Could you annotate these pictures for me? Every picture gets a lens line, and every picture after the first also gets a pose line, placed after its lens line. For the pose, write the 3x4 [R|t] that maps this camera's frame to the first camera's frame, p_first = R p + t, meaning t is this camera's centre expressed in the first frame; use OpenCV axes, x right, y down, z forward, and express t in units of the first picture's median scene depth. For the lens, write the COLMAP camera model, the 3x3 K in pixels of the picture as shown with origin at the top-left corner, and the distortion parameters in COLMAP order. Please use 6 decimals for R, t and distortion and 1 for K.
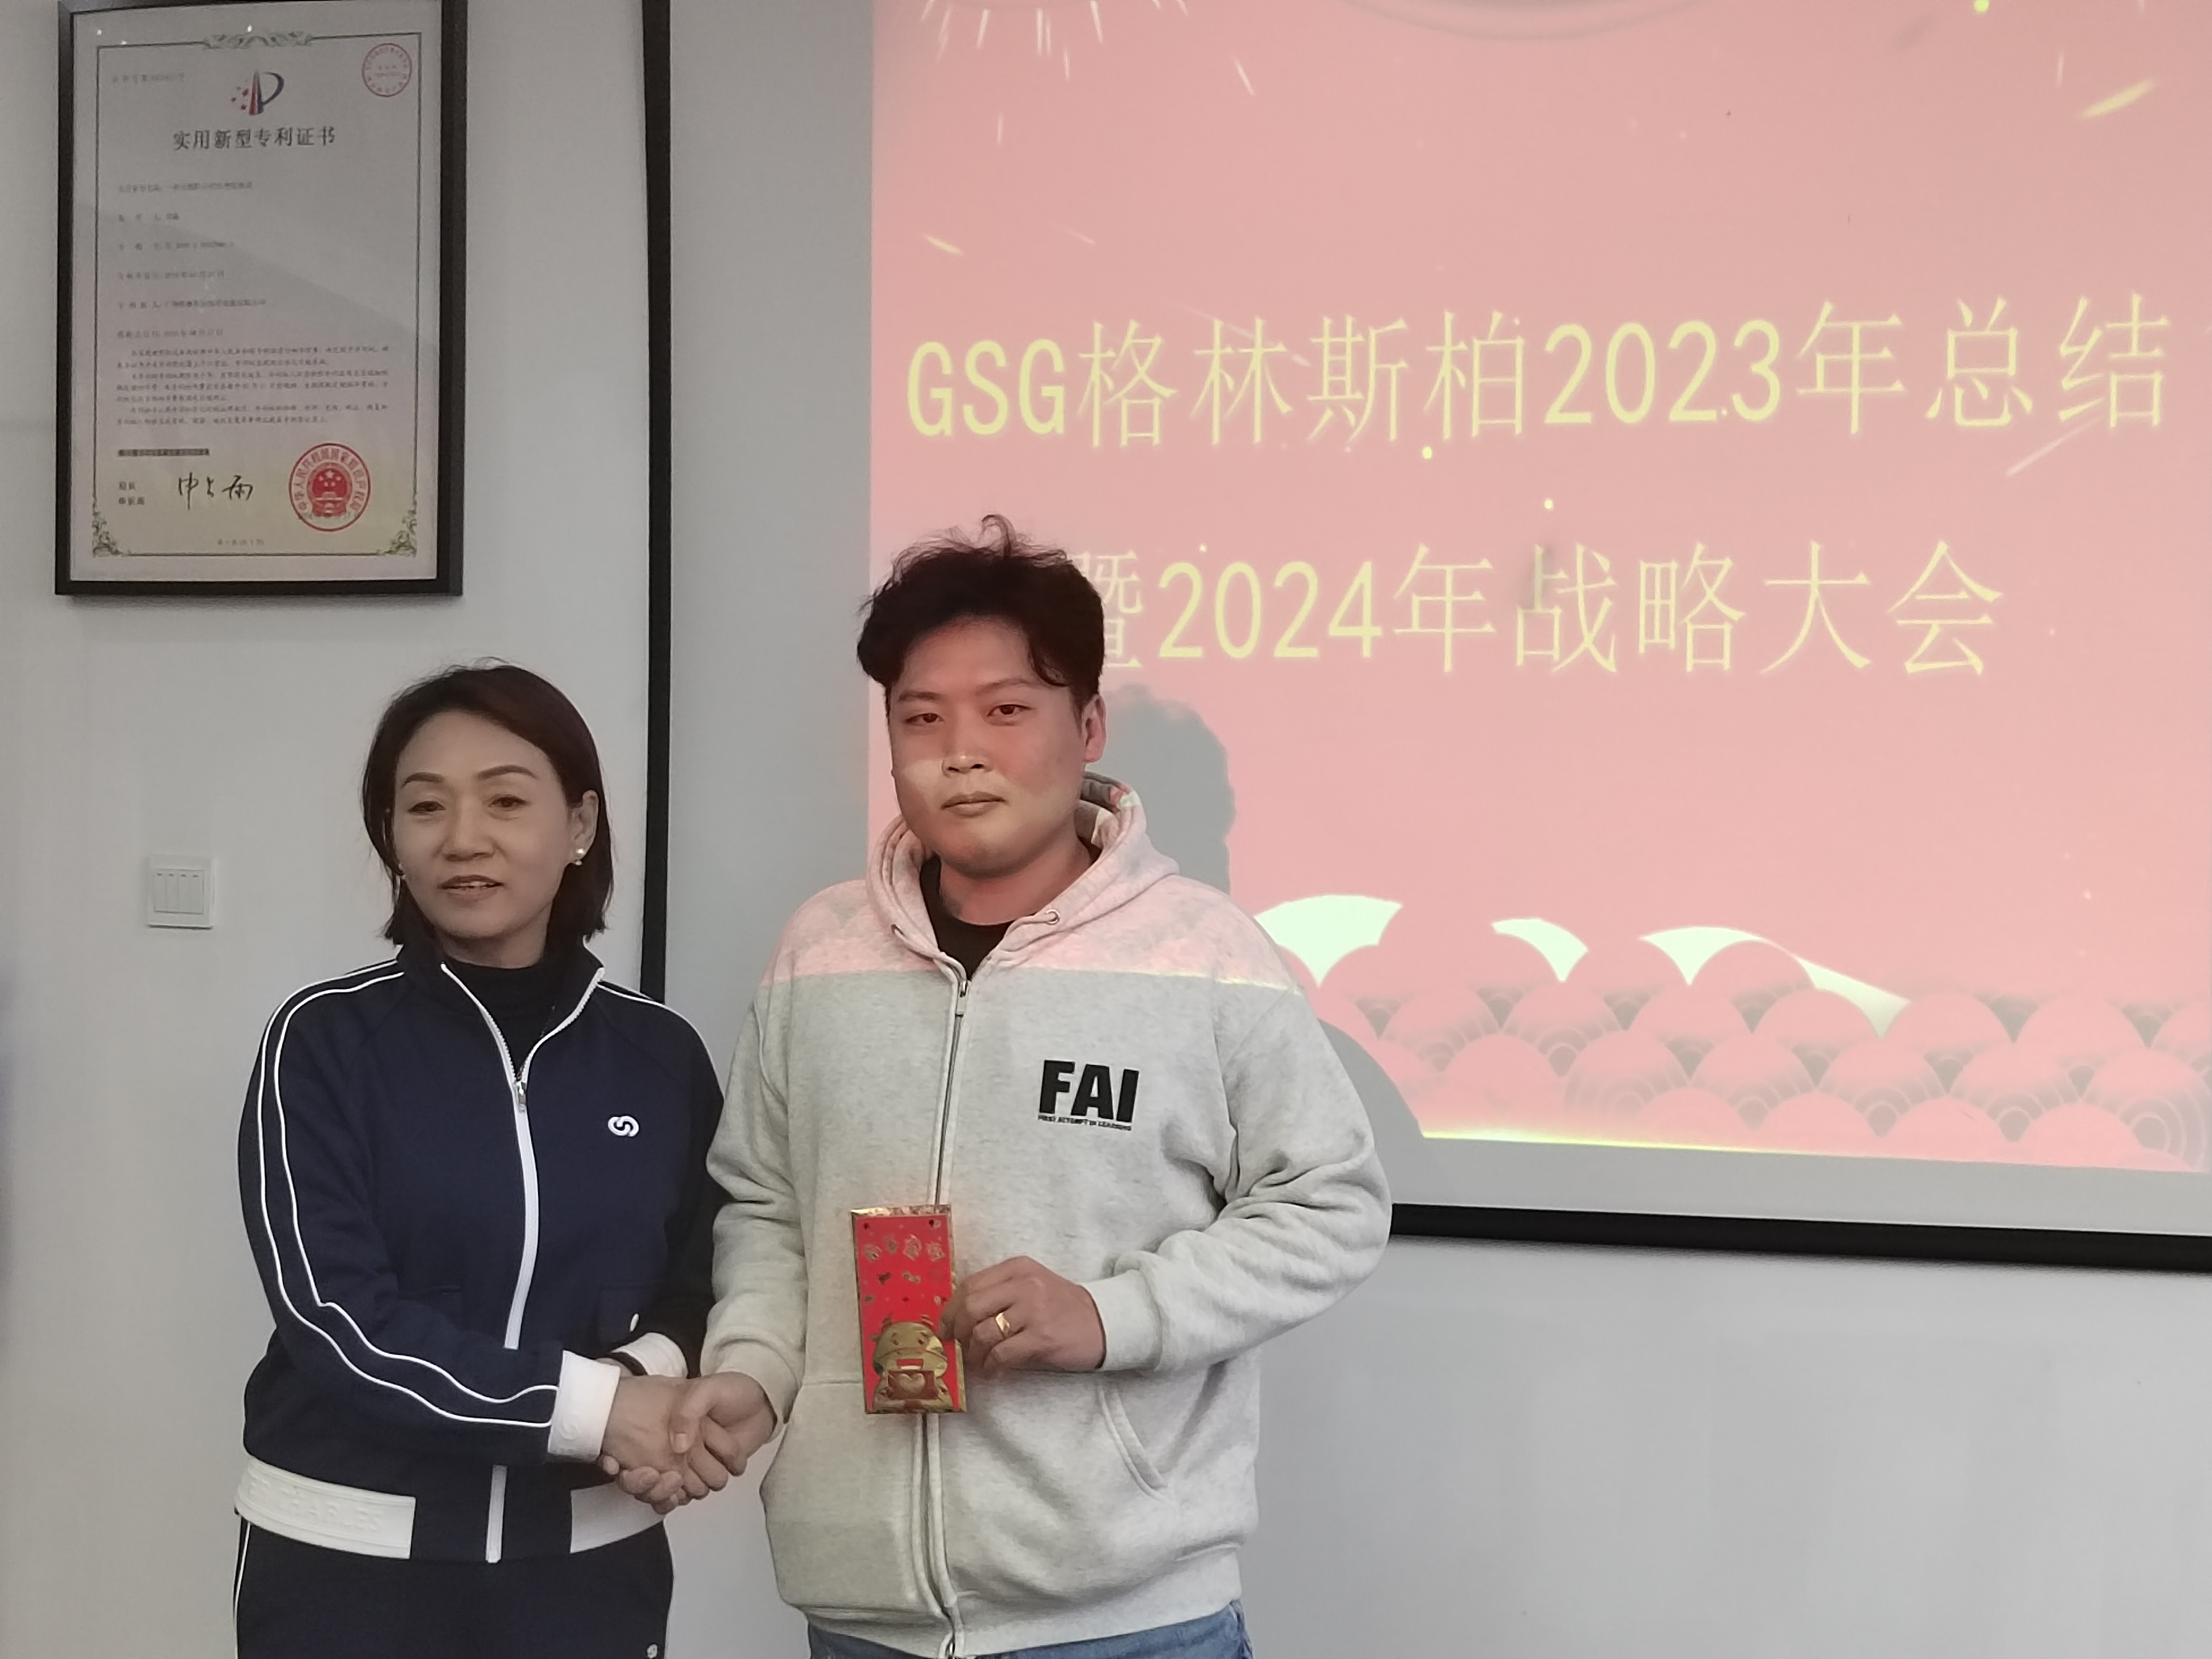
lens RADIAL K [[2952.6, 0, 1105.0], [0, 2952.6, 814.7], [0, 0, 1]] dist [0.010793, -0.031000]
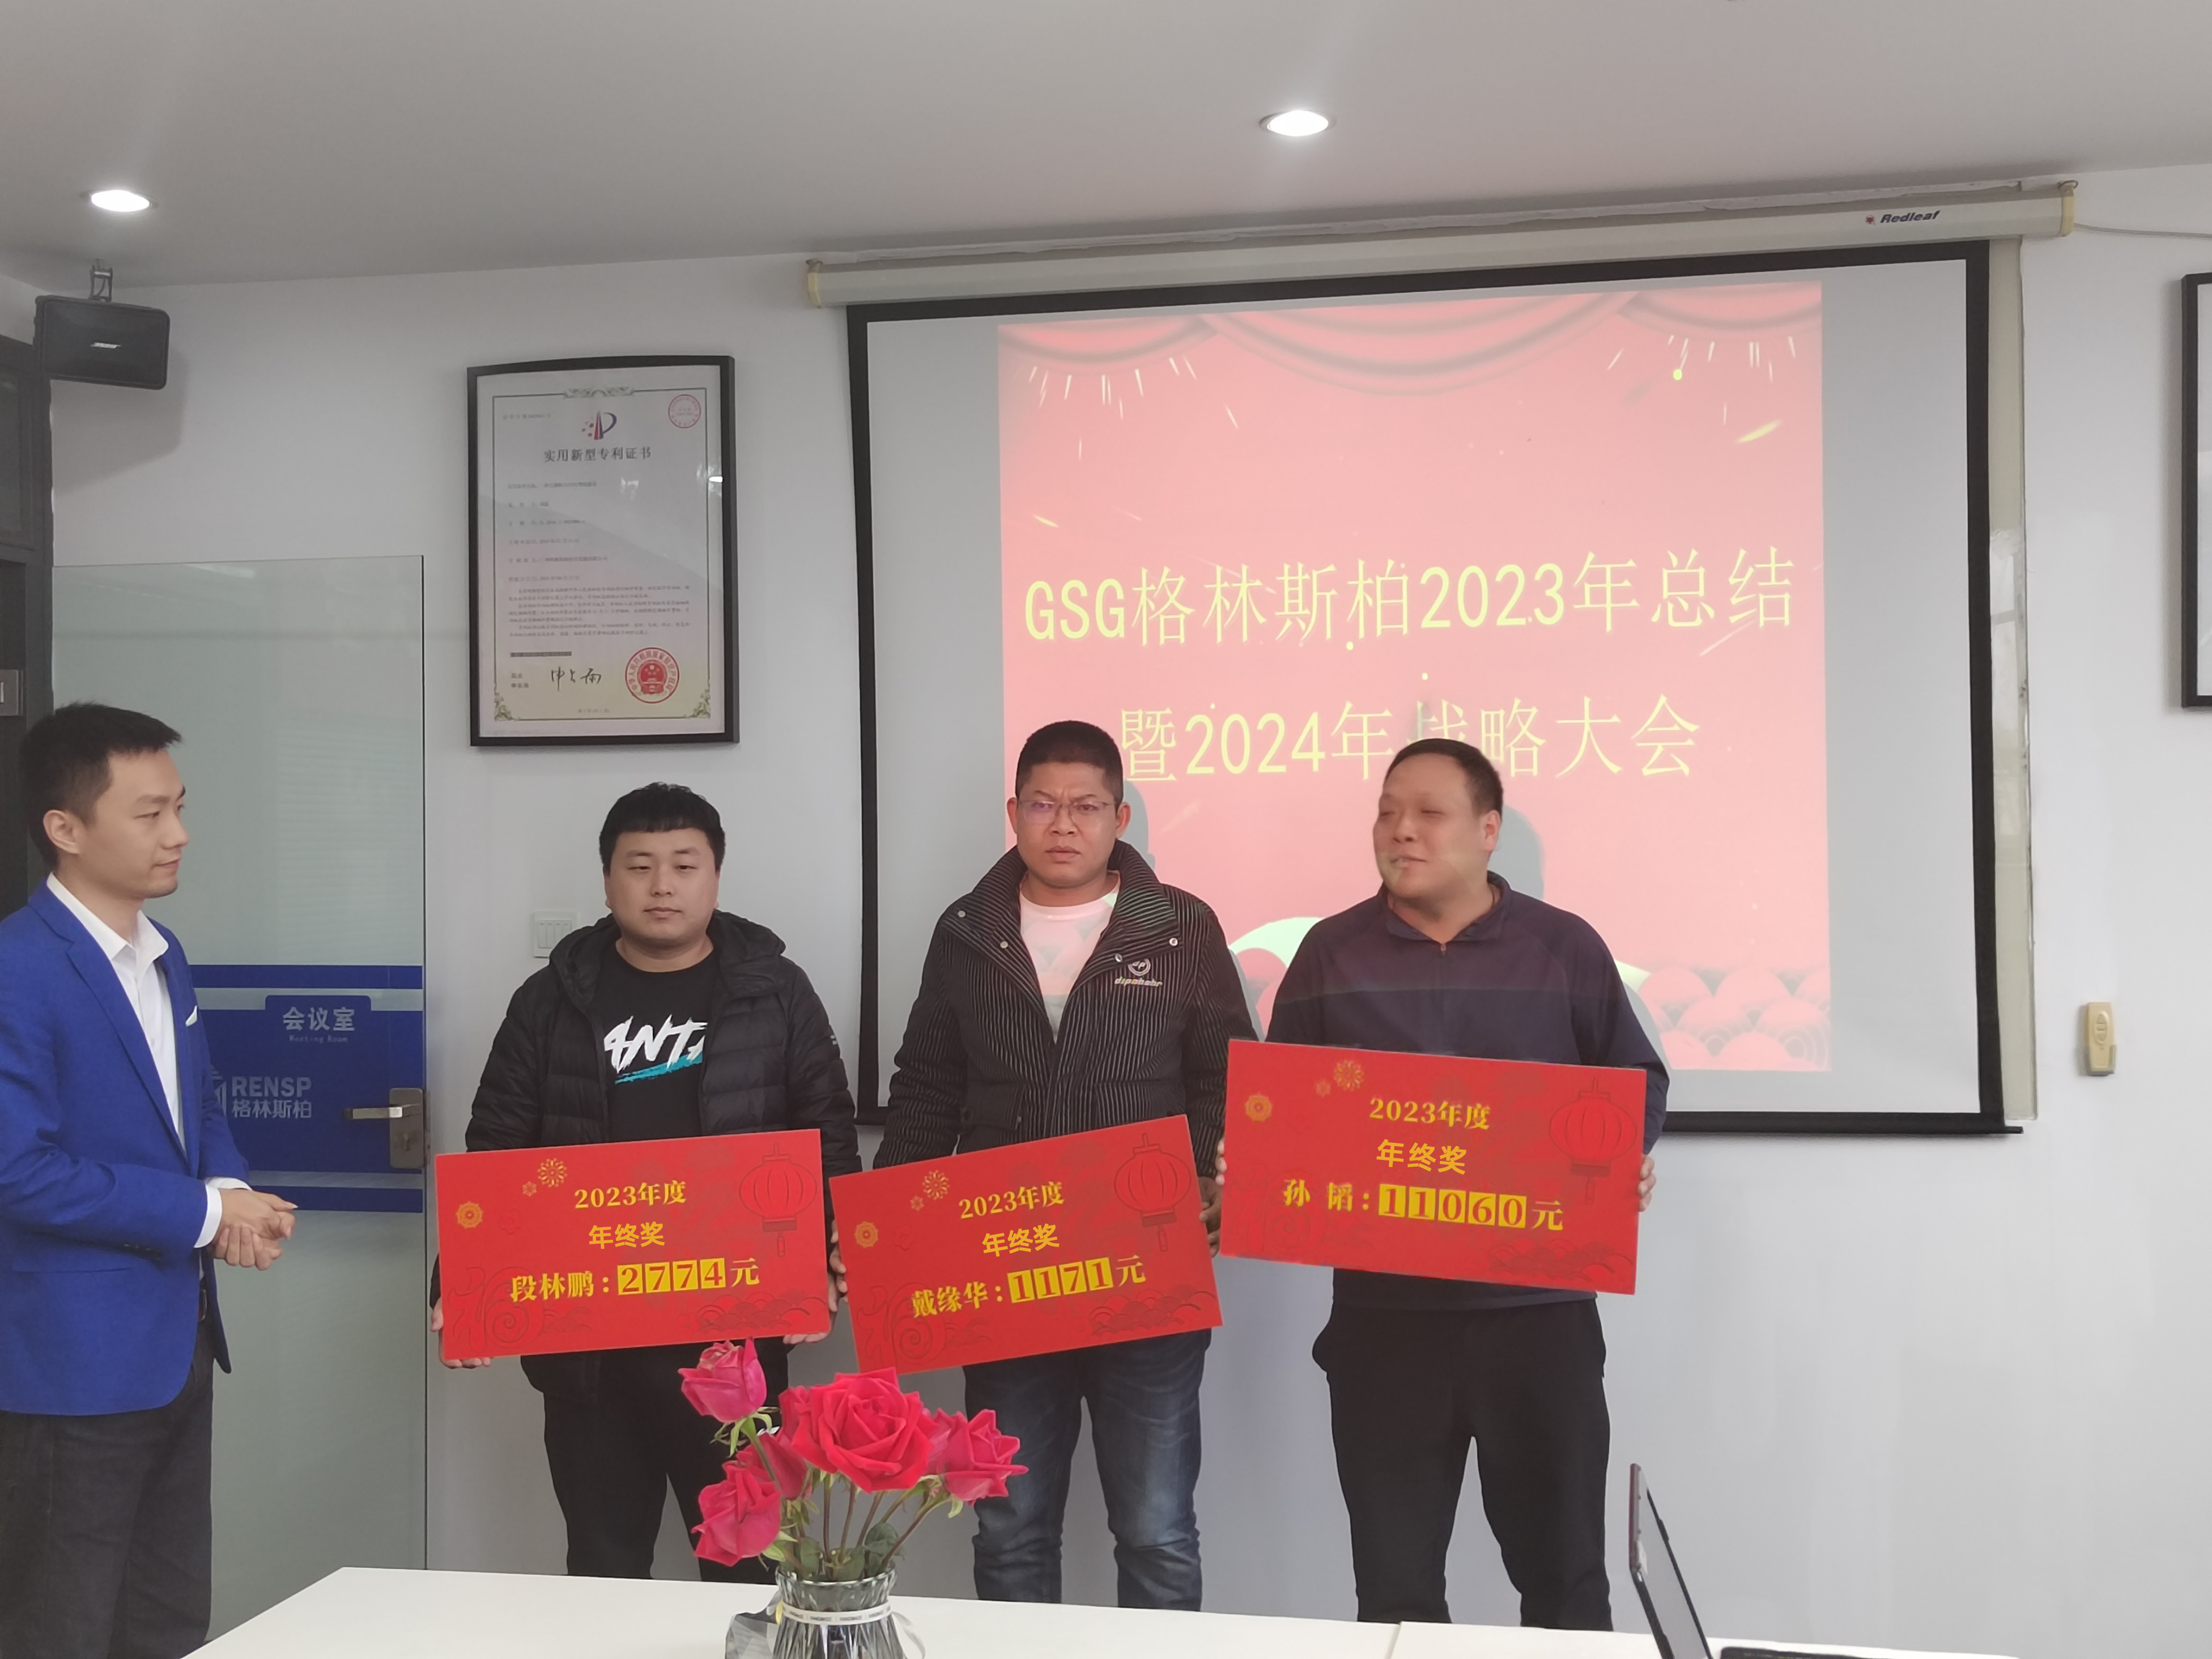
lens RADIAL K [[2456.5, 0, 1104.8], [0, 2456.5, 828.3], [0, 0, 1]] dist [0.058089, -0.198189]
pose [[0.998500, -0.021607, 0.050300, -0.094301], [0.022523, 0.999589, -0.017722, -0.000513], [-0.049897, 0.018828, 0.998577, -0.341153]]
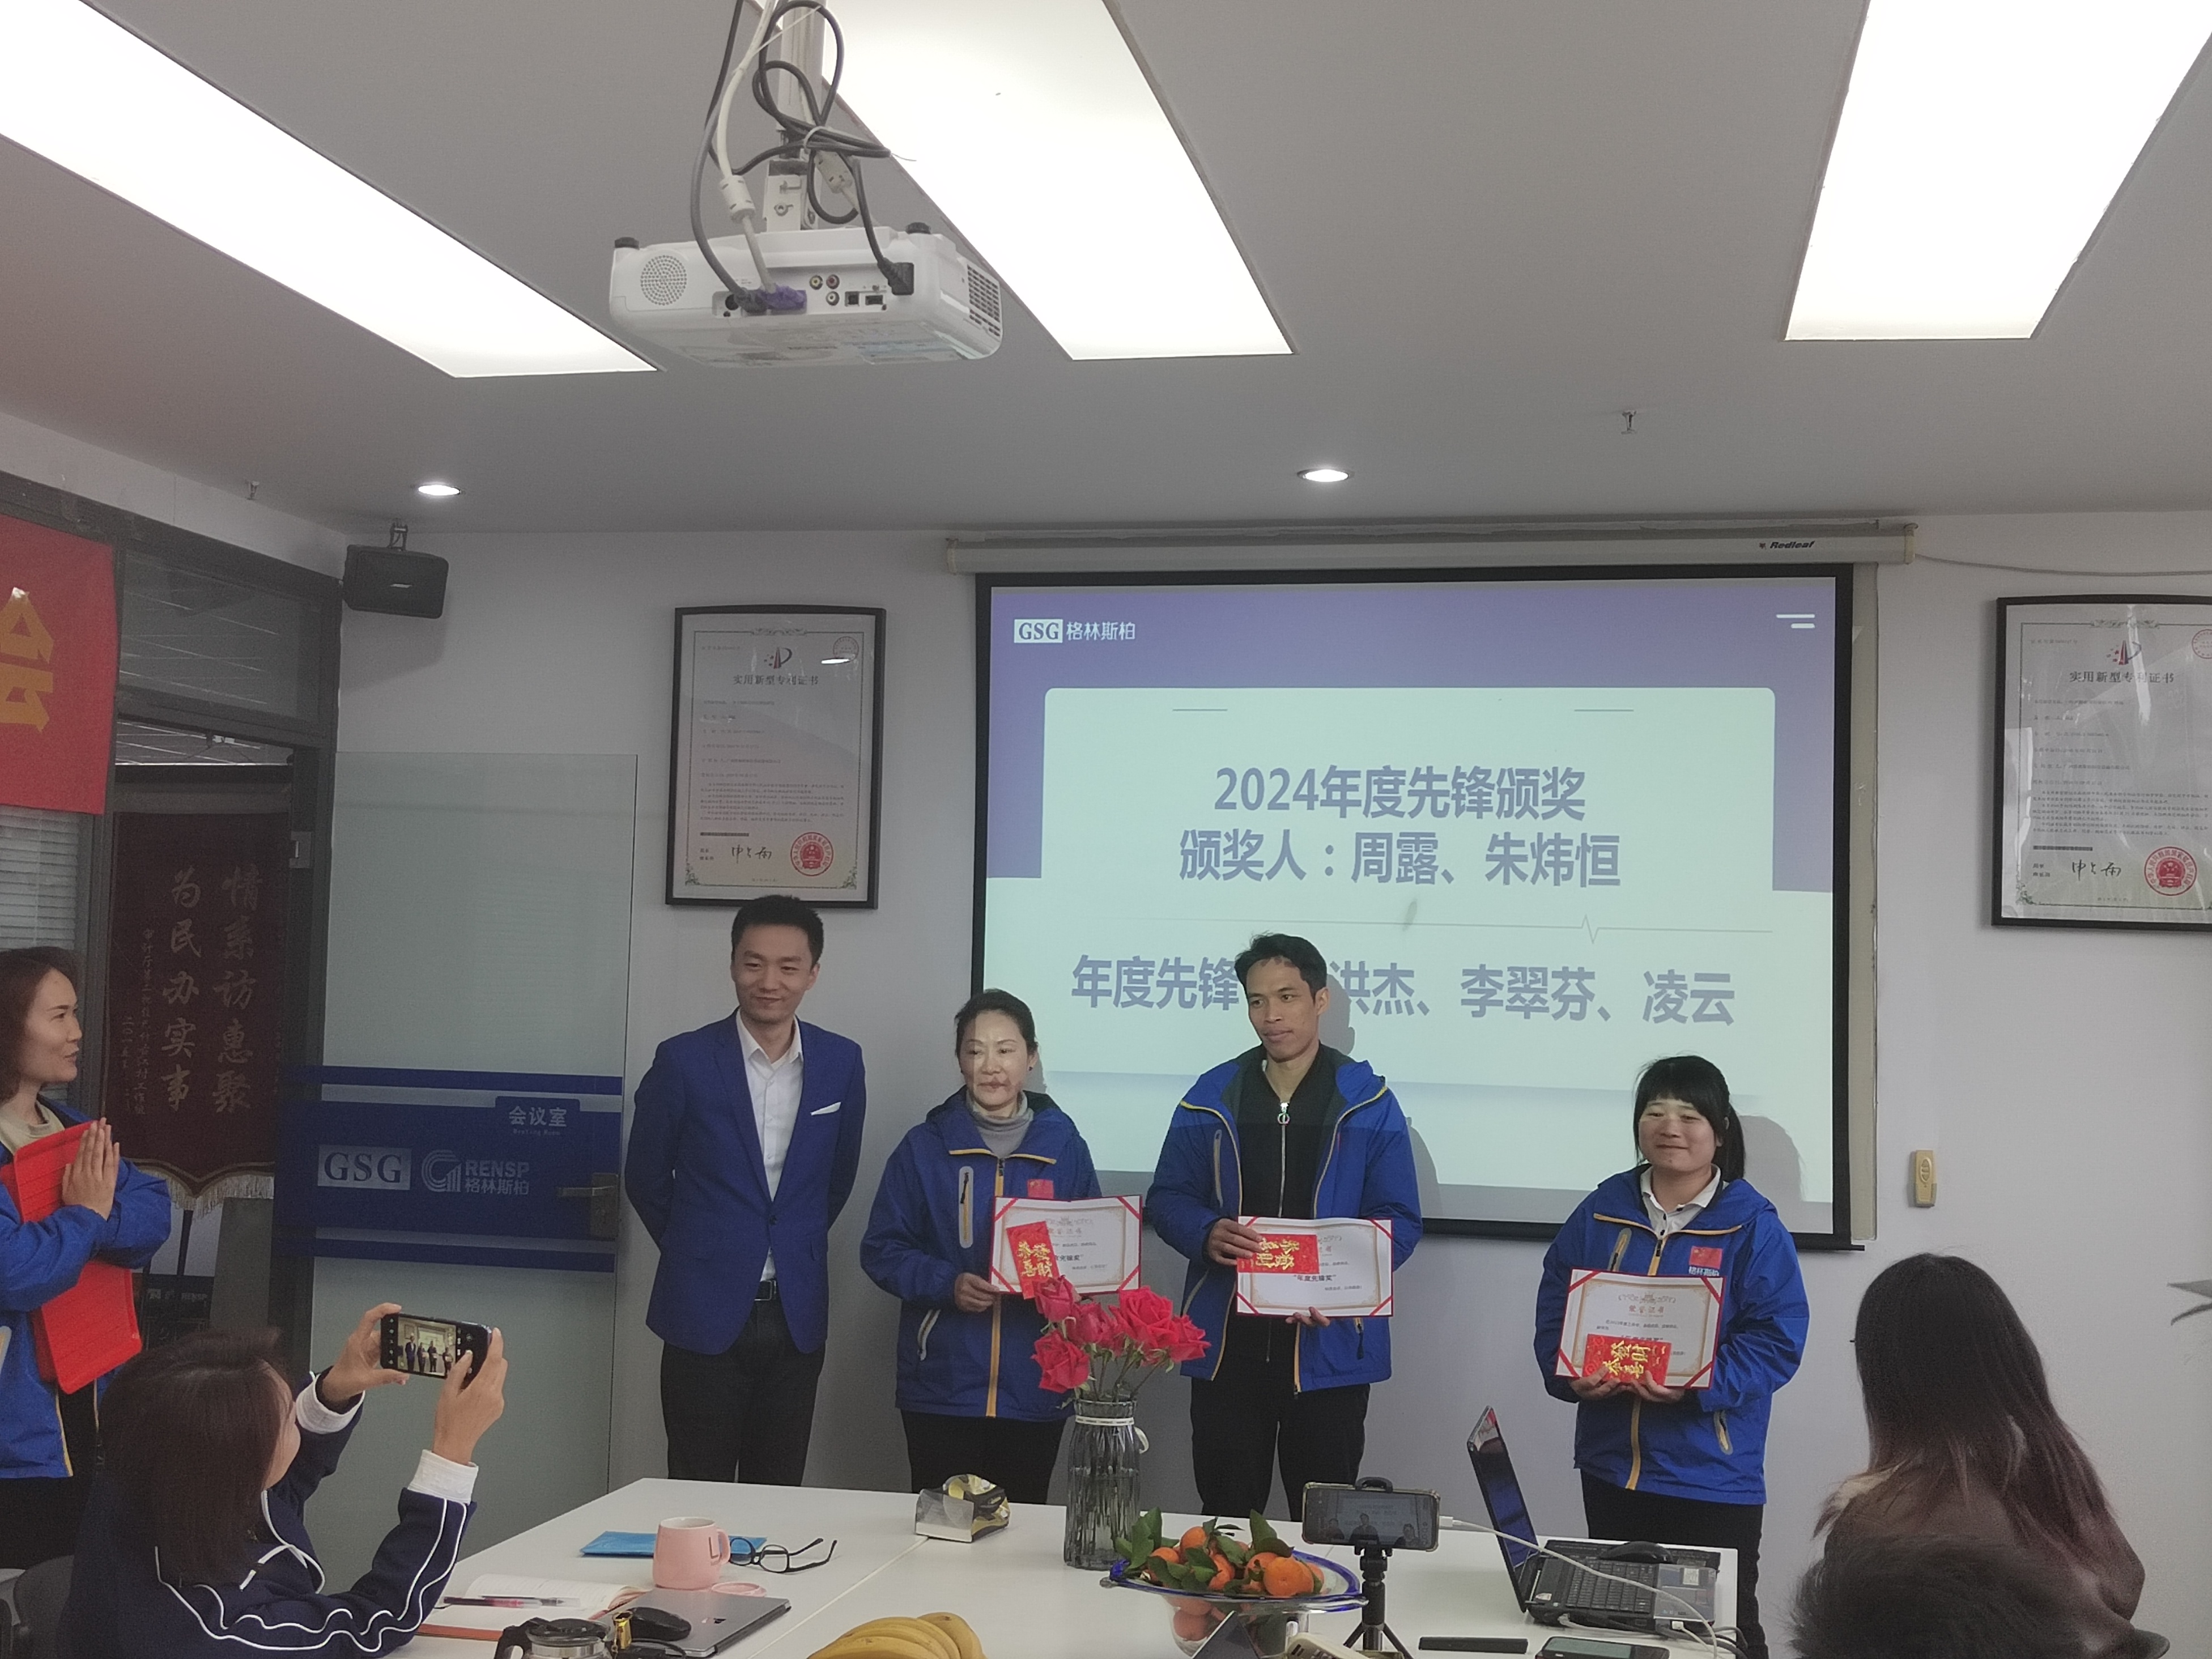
lens RADIAL K [[2690.0, 0, 1095.5], [0, 2690.0, 820.6], [0, 0, 1]] dist [0.141632, -0.760420]
pose [[0.999374, 0.014663, 0.032204, -0.136337], [-0.012371, 0.997453, -0.070241, -0.007608], [-0.033152, 0.069799, 0.997010, -0.886623]]
